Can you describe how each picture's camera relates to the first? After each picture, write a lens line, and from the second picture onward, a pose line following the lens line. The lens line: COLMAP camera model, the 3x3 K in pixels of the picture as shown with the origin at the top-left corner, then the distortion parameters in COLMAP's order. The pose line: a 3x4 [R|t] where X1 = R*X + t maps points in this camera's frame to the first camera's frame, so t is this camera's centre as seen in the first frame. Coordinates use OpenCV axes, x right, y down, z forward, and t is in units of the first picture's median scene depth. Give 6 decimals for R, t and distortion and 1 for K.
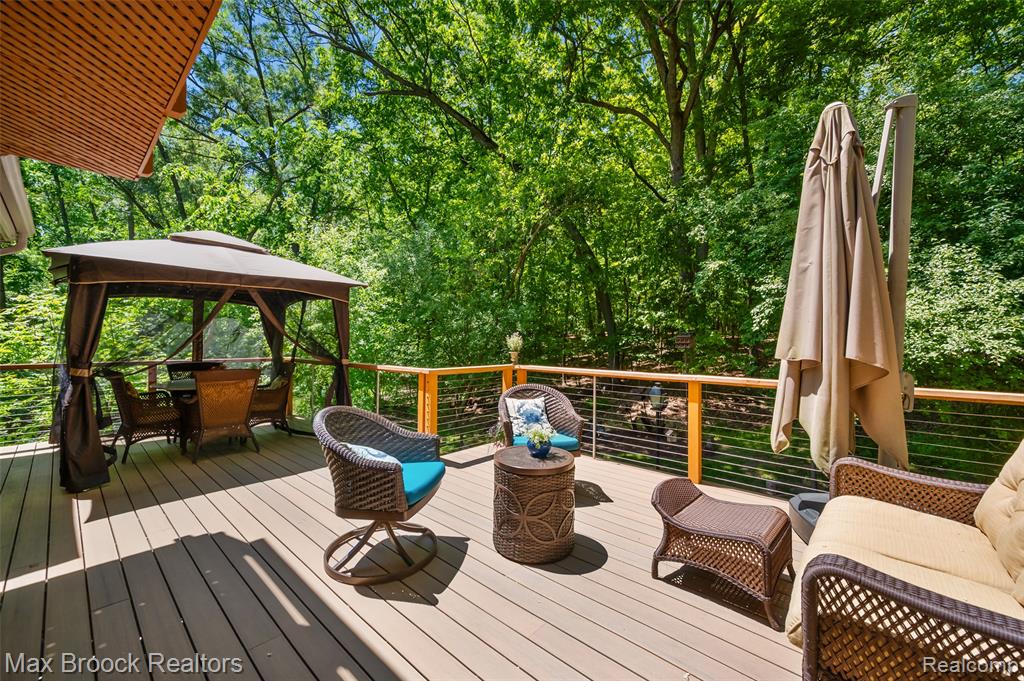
lens RADIAL K [[411.5, 0, 512.3], [0, 411.5, 339.0], [0, 0, 1]] dist [0.000455, 0.000351]
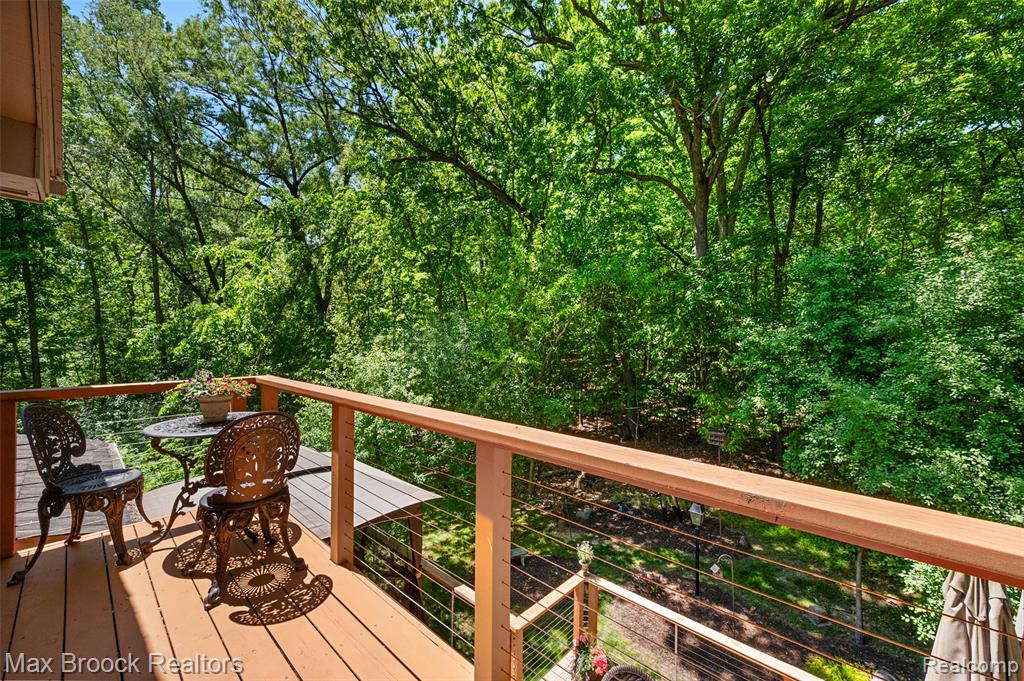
lens RADIAL K [[411.5, 0, 509.4], [0, 411.5, 336.6], [0, 0, 1]] dist [0.000455, 0.000351]
pose [[0.999880, 0.004036, -0.014973, -0.049968], [-0.004187, 0.999941, -0.010065, -0.149950], [0.014932, 0.010127, 0.999837, -0.005485]]
